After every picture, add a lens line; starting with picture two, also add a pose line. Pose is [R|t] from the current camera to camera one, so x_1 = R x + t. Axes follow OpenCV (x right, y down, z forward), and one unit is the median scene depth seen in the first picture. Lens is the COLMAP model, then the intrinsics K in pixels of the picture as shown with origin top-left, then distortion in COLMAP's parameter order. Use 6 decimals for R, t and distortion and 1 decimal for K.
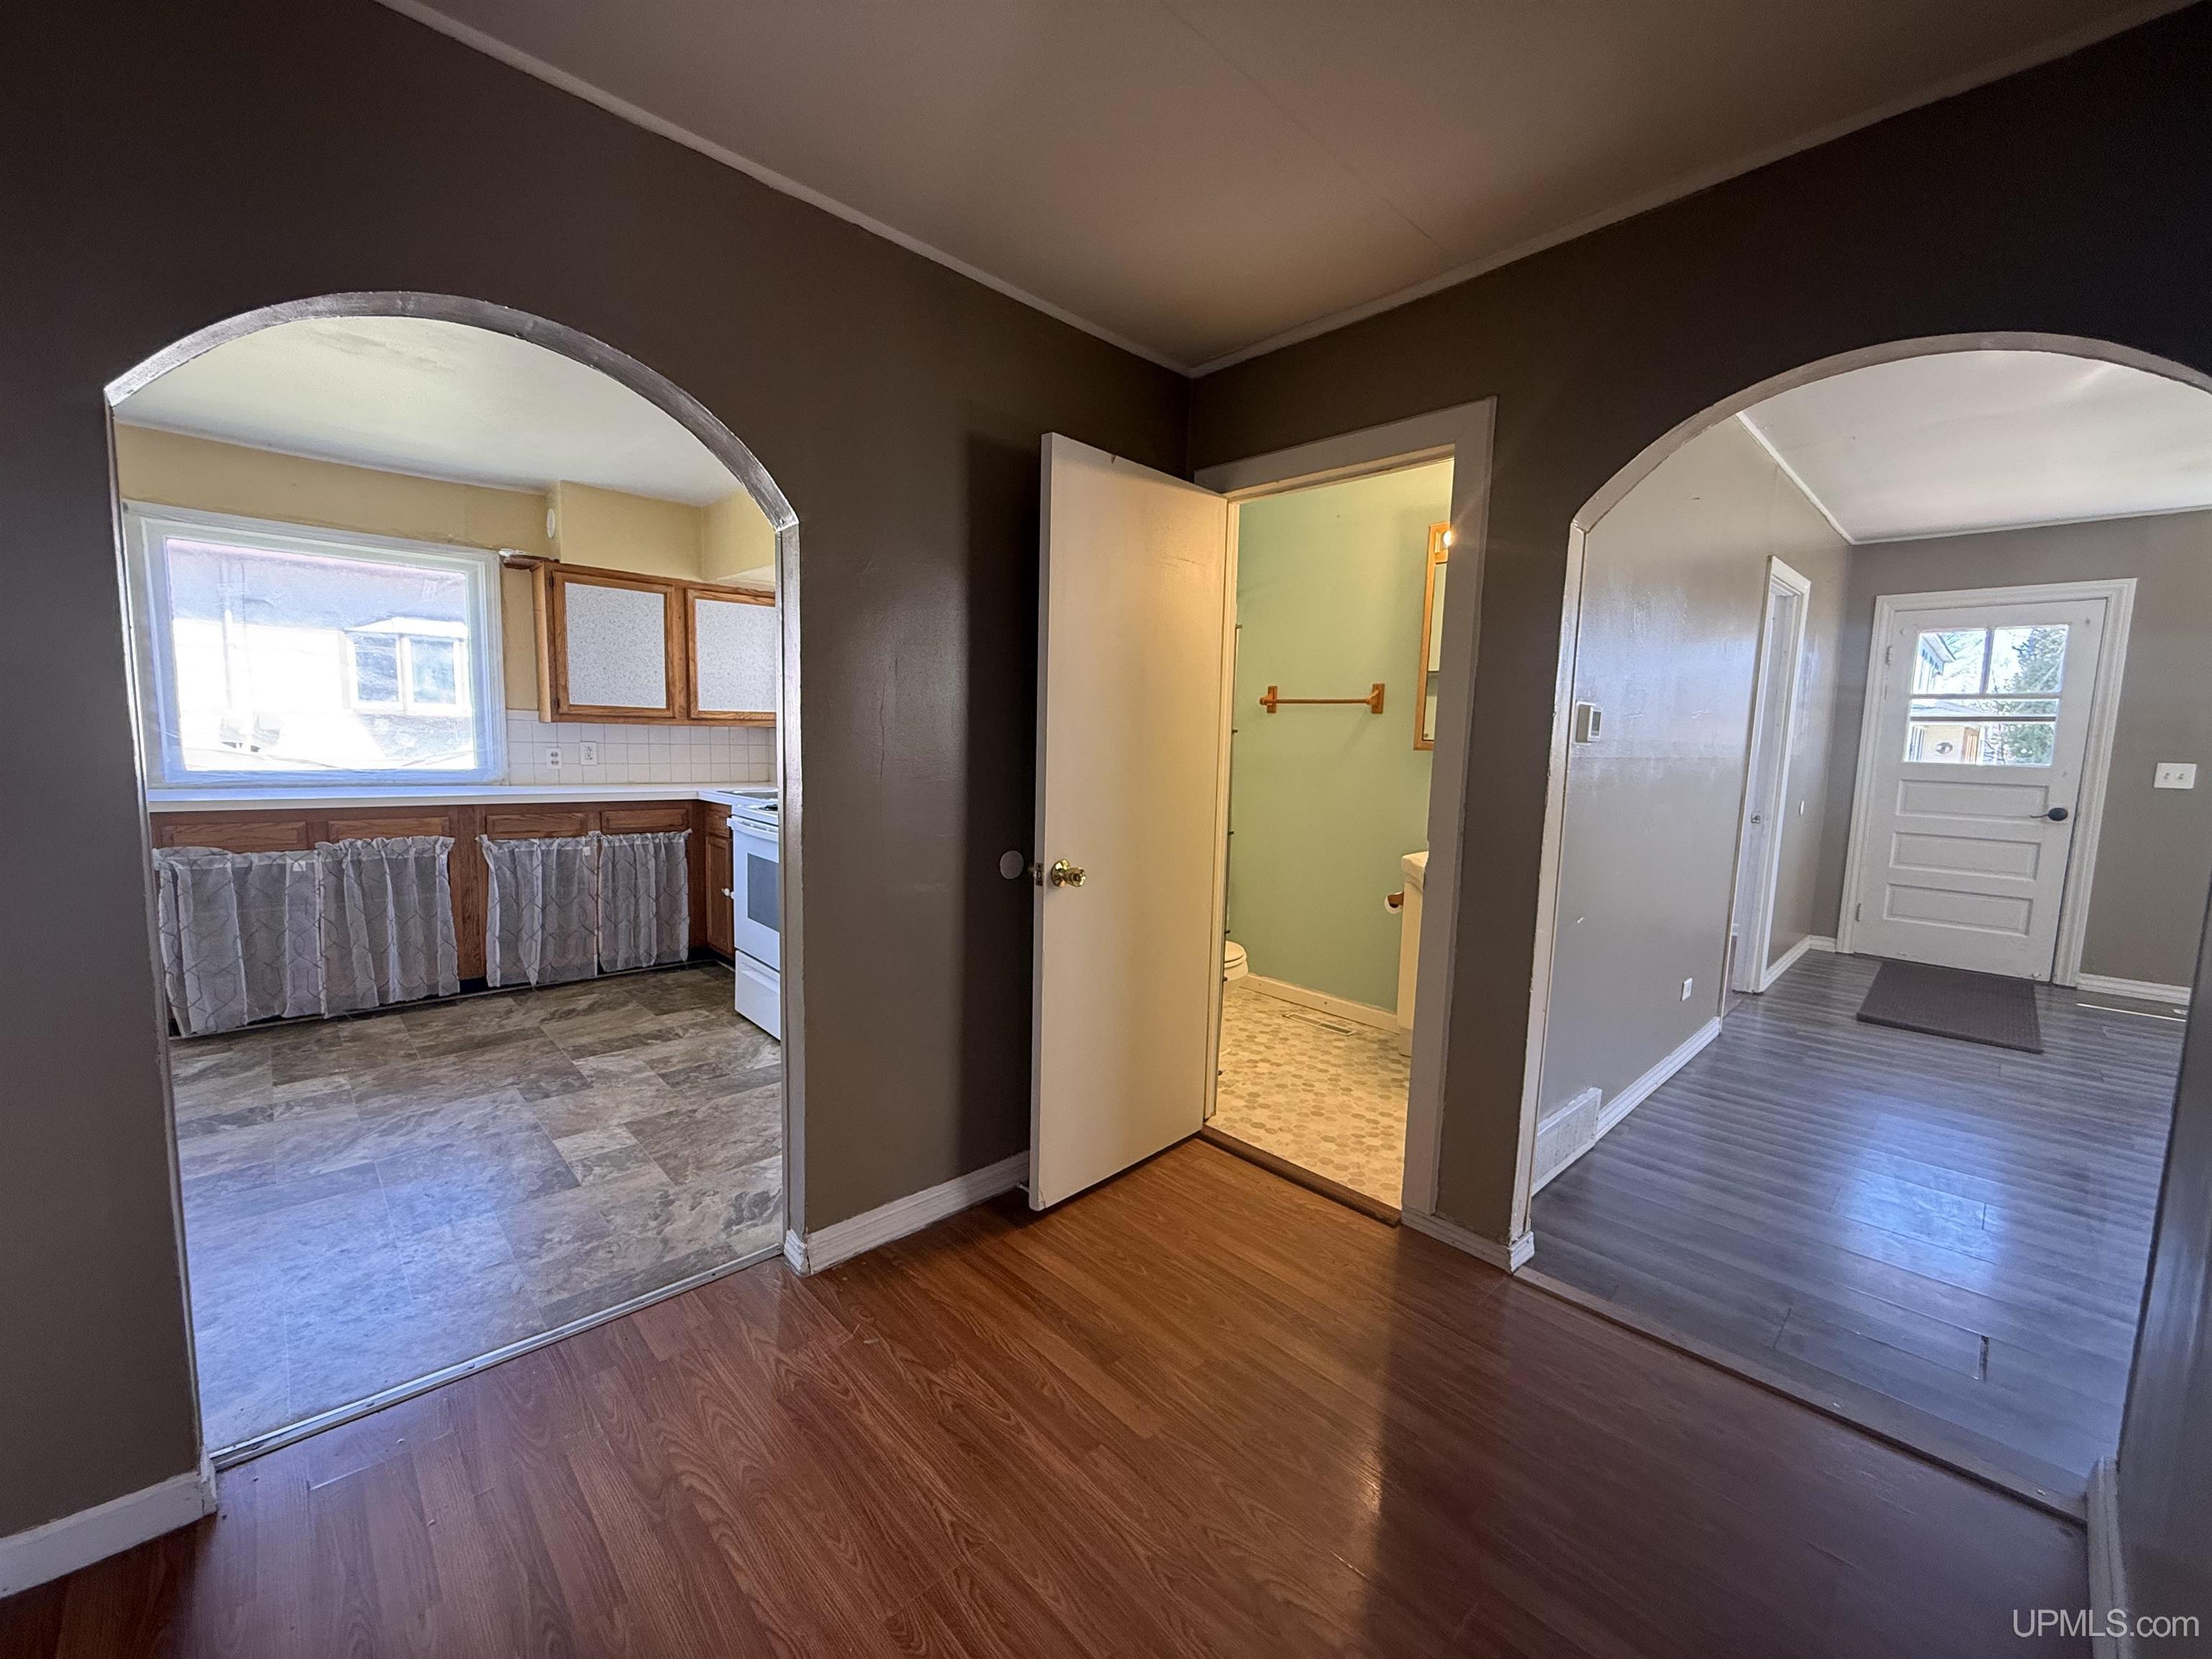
lens RADIAL K [[880.1, 0, 1102.8], [0, 880.1, 829.3], [0, 0, 1]] dist [0.000805, -0.000458]
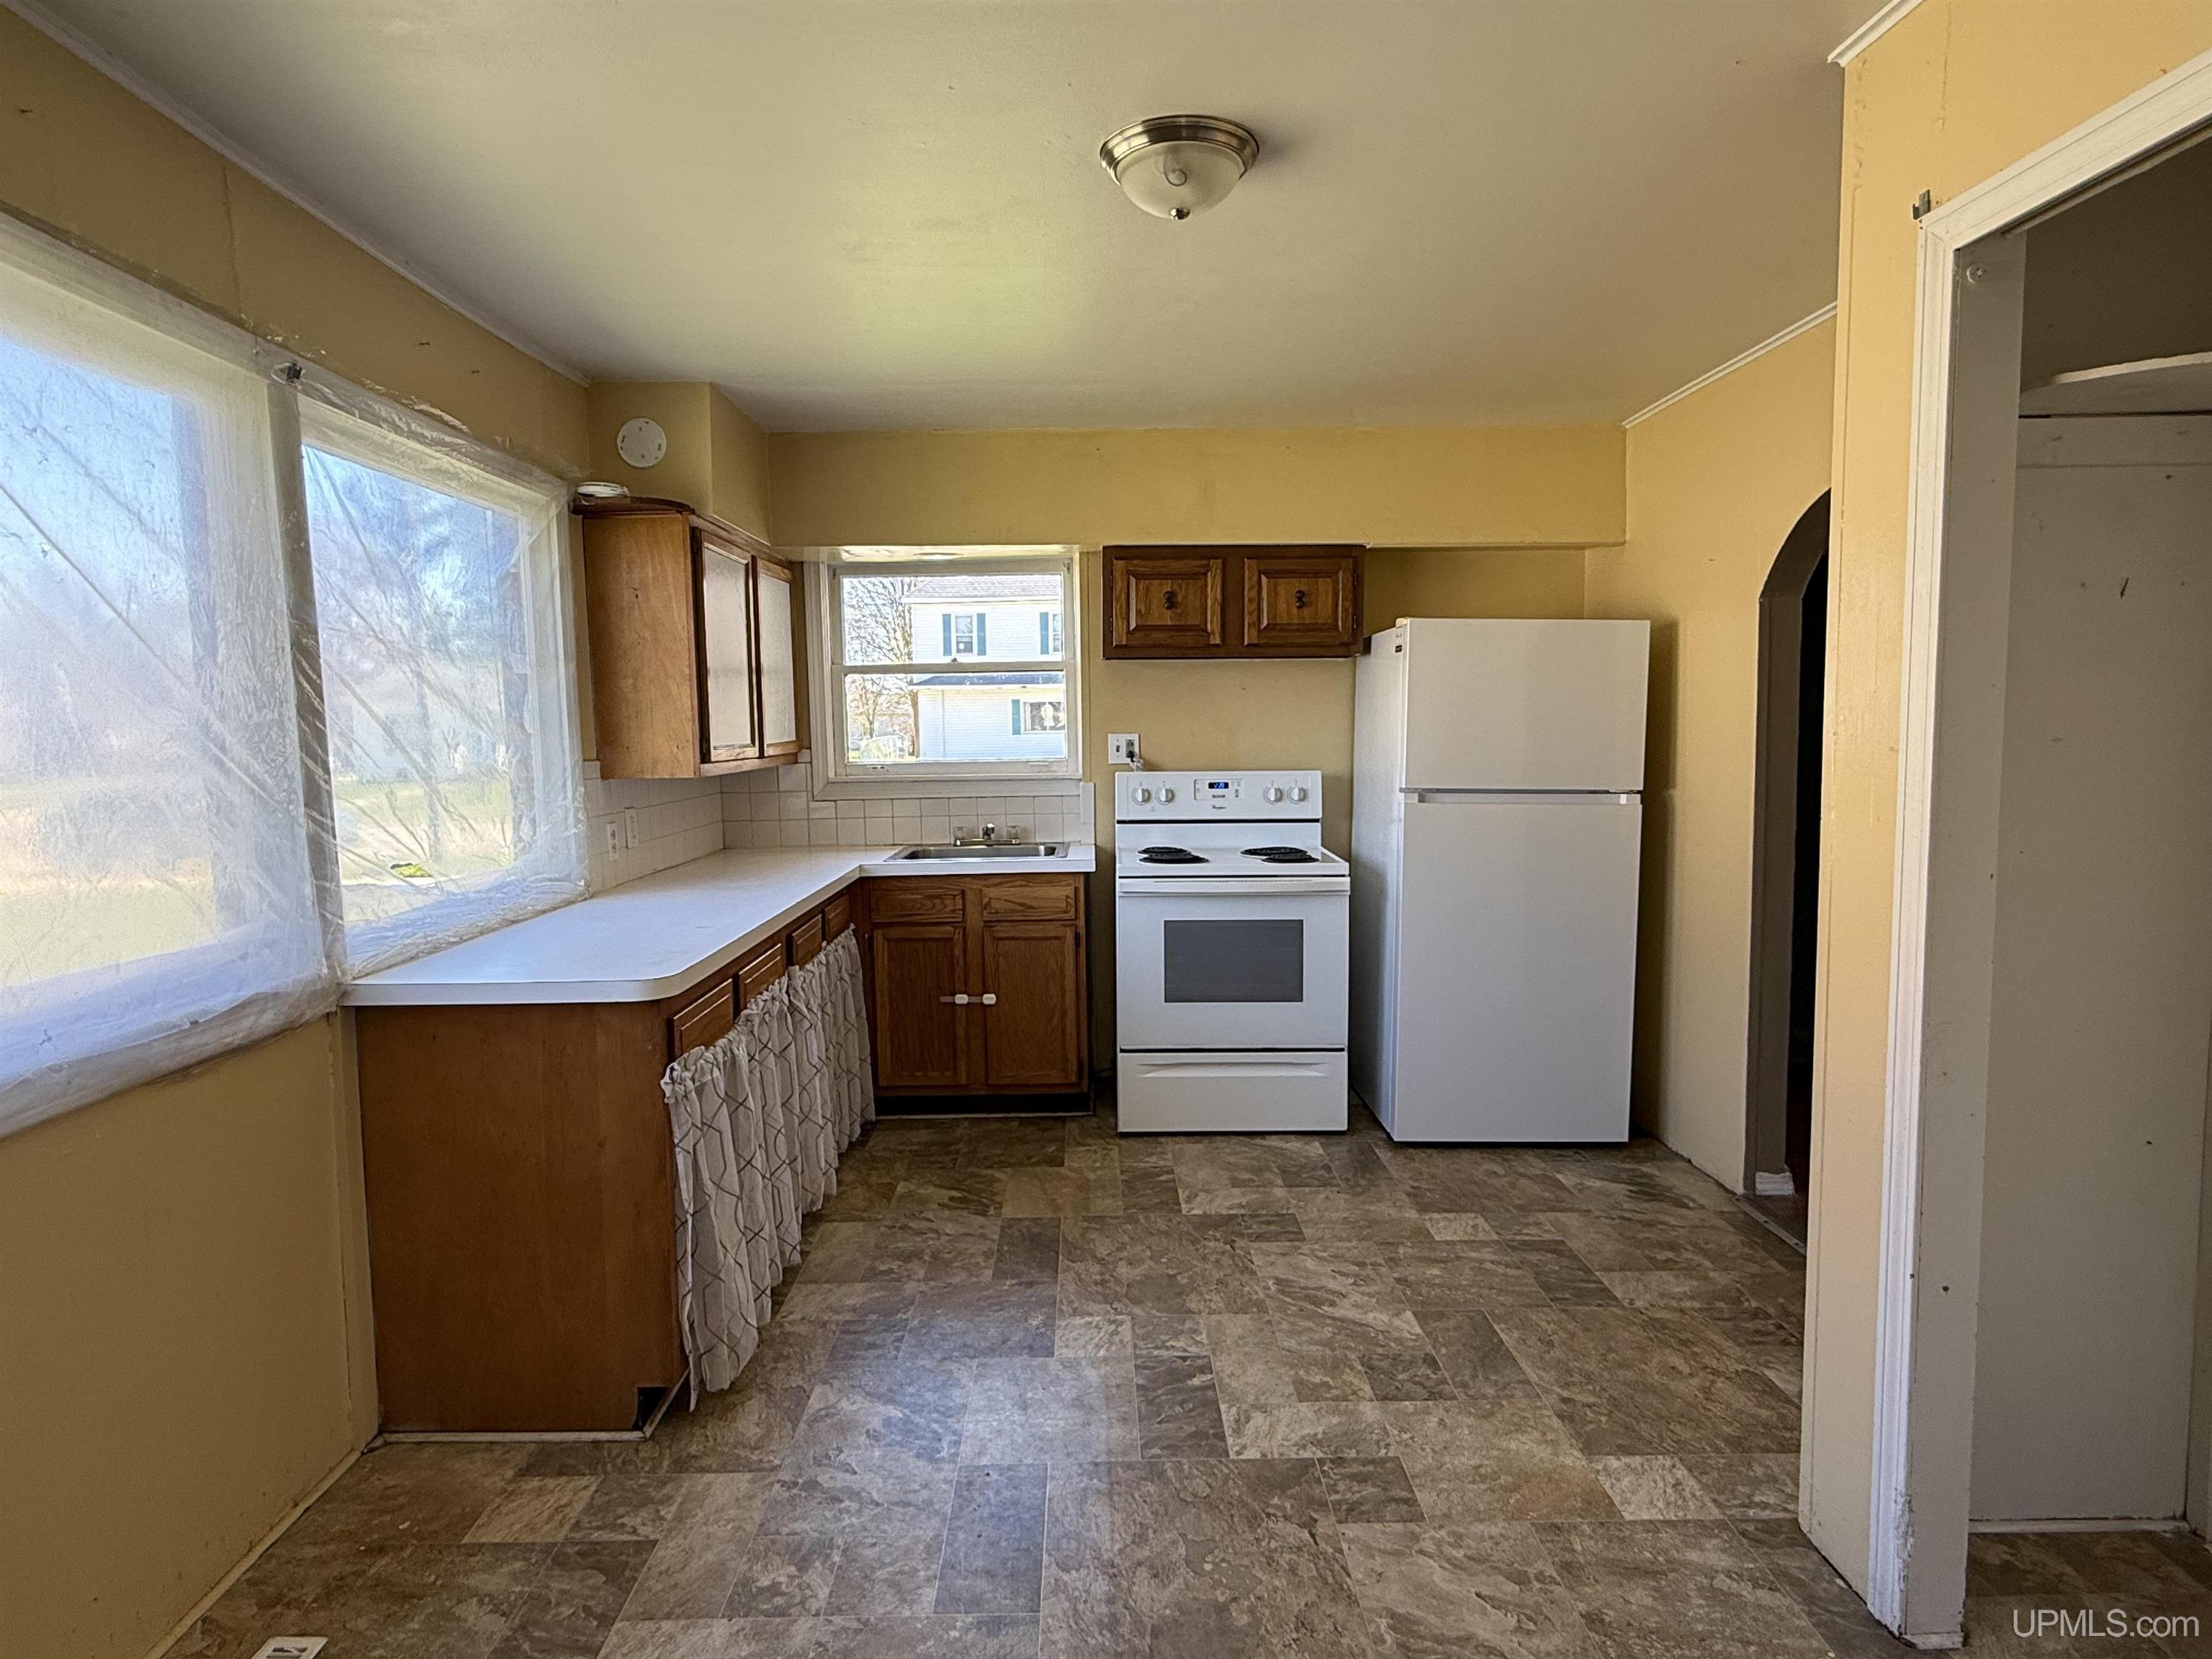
lens RADIAL K [[1277.0, 0, 1099.4], [0, 1277.0, 826.0], [0, 0, 1]] dist [0.000685, 0.000244]
pose [[0.683096, -0.100977, 0.723315, -1.323881], [0.114339, 0.992969, 0.030639, -0.104264], [-0.721323, 0.061774, 0.689838, 0.253706]]
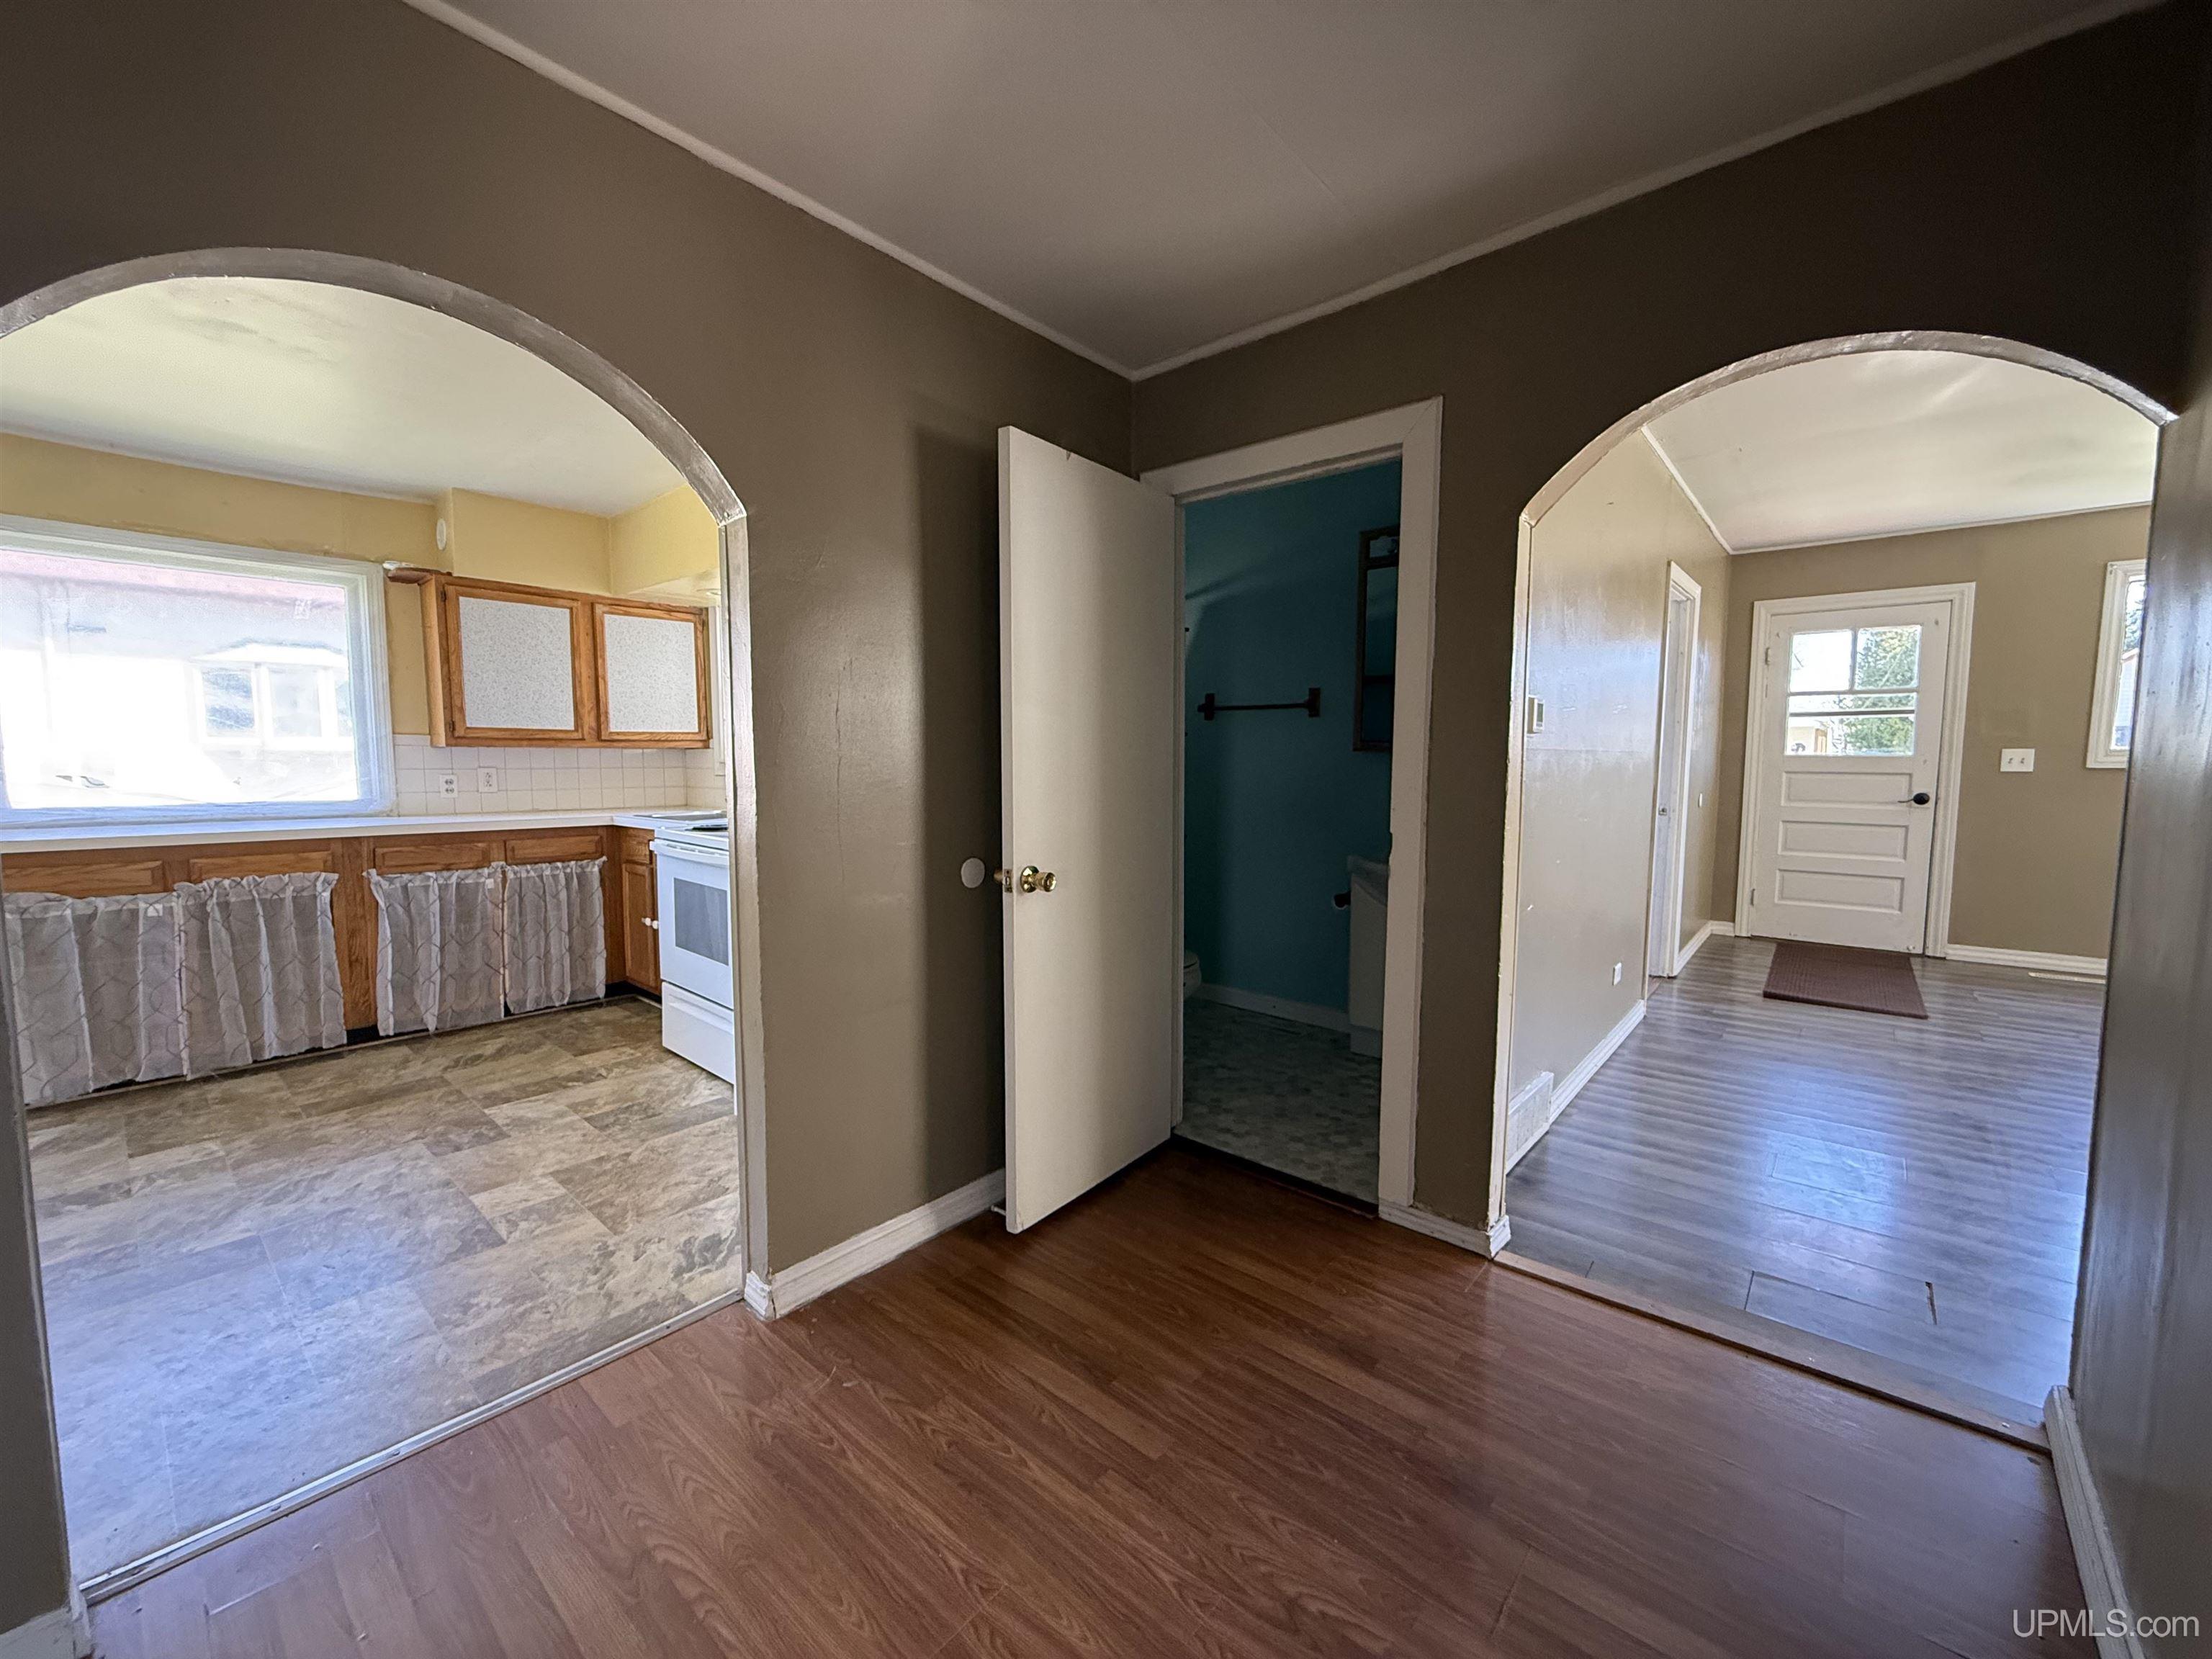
lens RADIAL K [[880.1, 0, 1102.9], [0, 880.1, 830.0], [0, 0, 1]] dist [0.000805, -0.000458]
pose [[0.995013, -0.032670, 0.094248, -0.033848], [0.034776, 0.999179, -0.020789, 0.011903], [-0.093491, 0.023963, 0.995332, 0.015993]]
